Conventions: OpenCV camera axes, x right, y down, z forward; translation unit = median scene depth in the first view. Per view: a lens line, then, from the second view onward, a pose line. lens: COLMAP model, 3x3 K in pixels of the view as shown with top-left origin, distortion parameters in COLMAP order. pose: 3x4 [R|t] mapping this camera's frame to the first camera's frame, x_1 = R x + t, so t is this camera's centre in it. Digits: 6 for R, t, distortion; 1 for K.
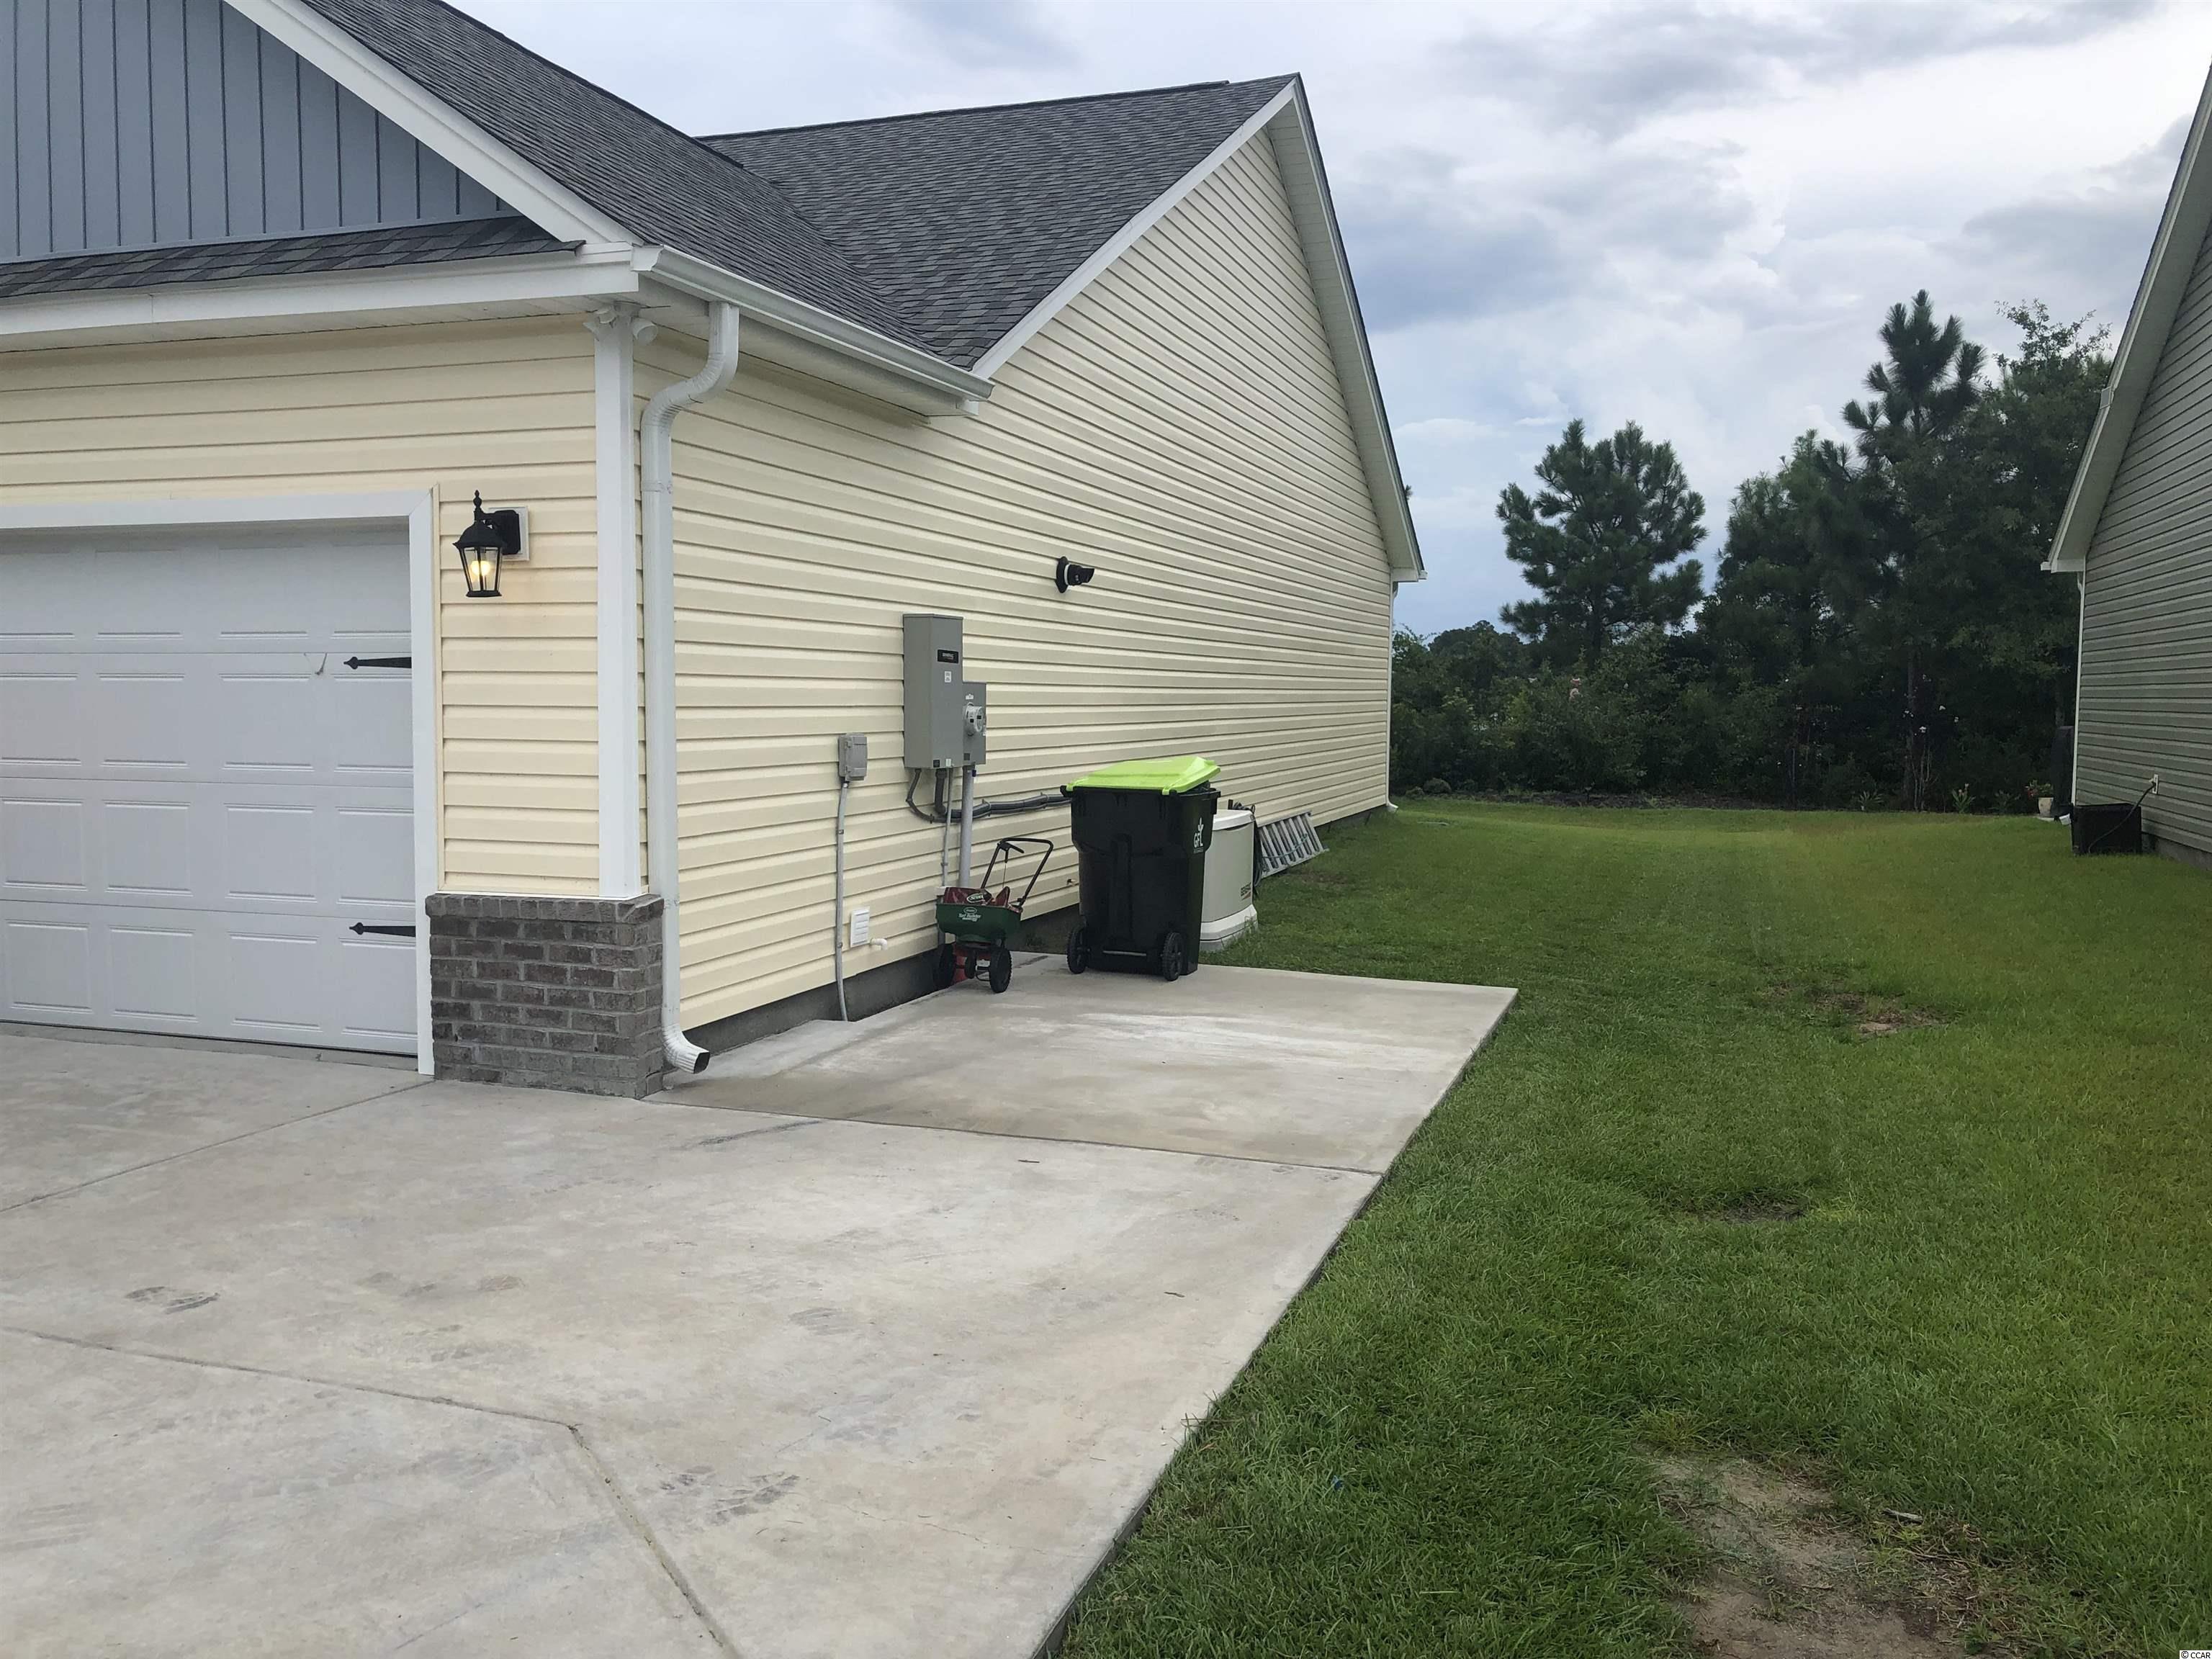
lens RADIAL K [[1784.0, 0, 1106.0], [0, 1784.0, 829.5], [0, 0, 1]] dist [-0.001668, -0.001305]
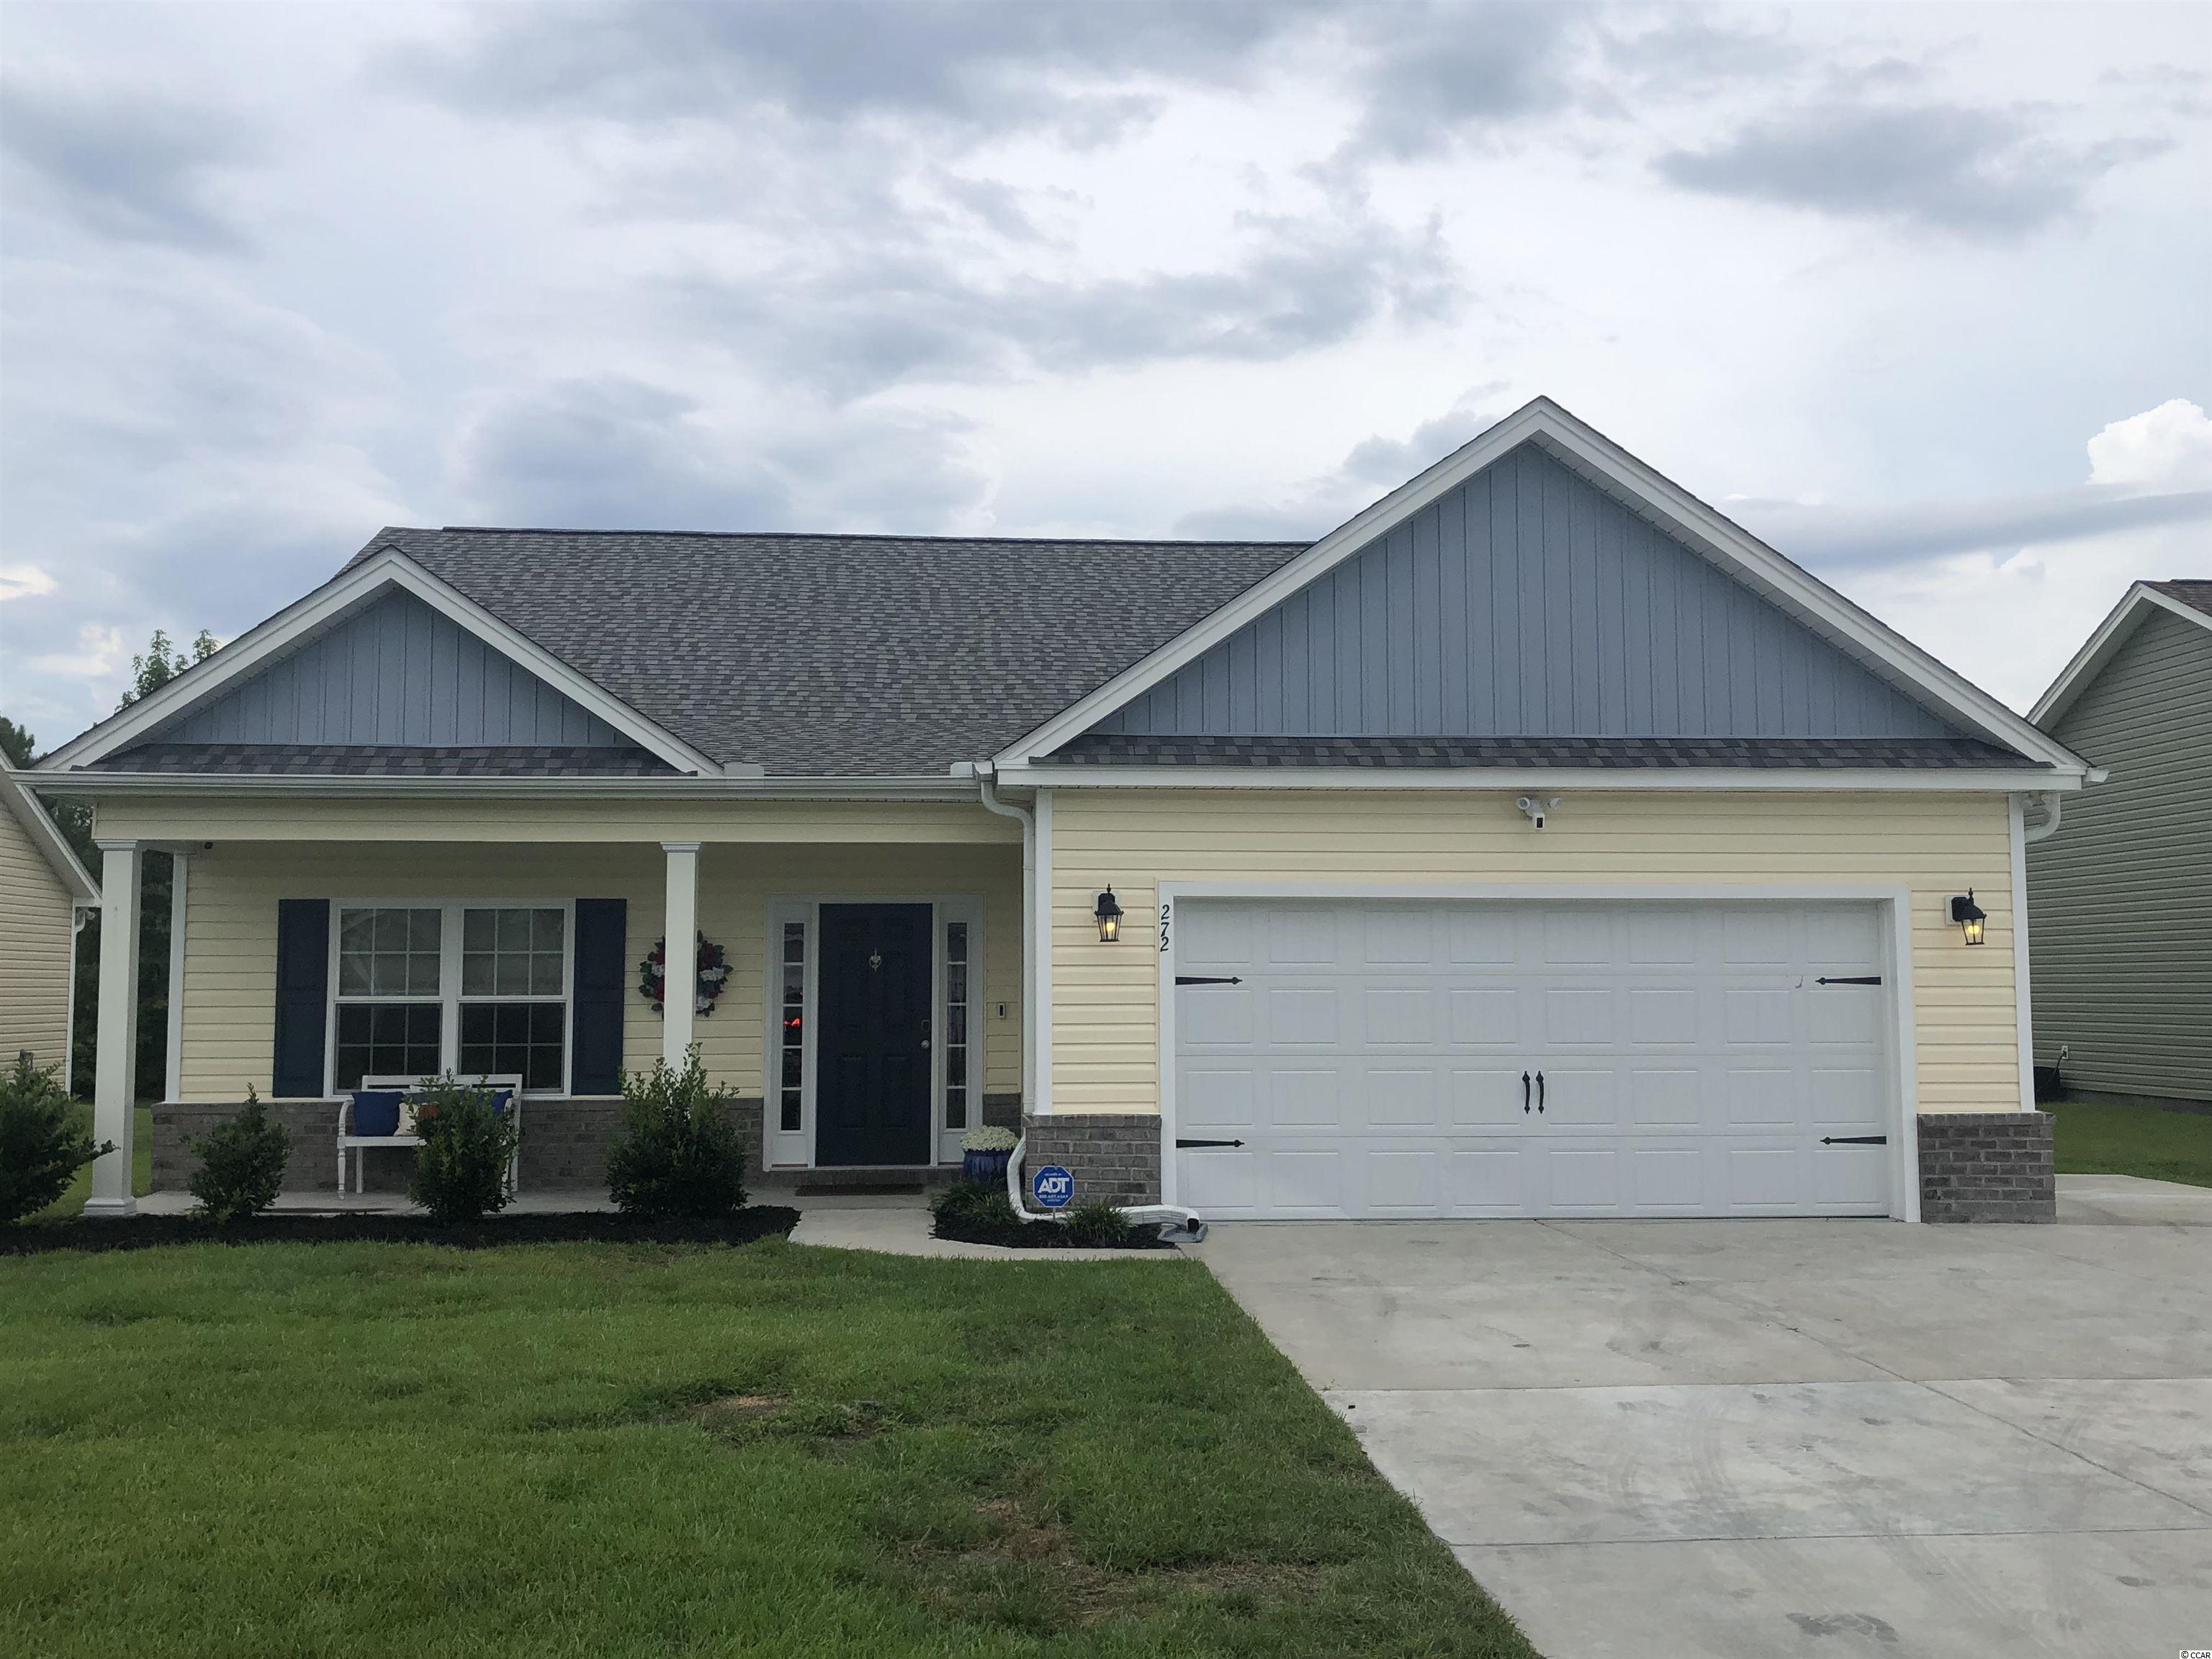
lens RADIAL K [[2078.8, 0, 1093.4], [0, 2078.8, 818.4], [0, 0, 1]] dist [0.100296, -0.209360]
pose [[0.920754, 0.028773, 0.389081, -1.931494], [0.034719, 0.987277, -0.155173, 0.041414], [-0.388595, 0.156385, 0.908041, -0.593514]]
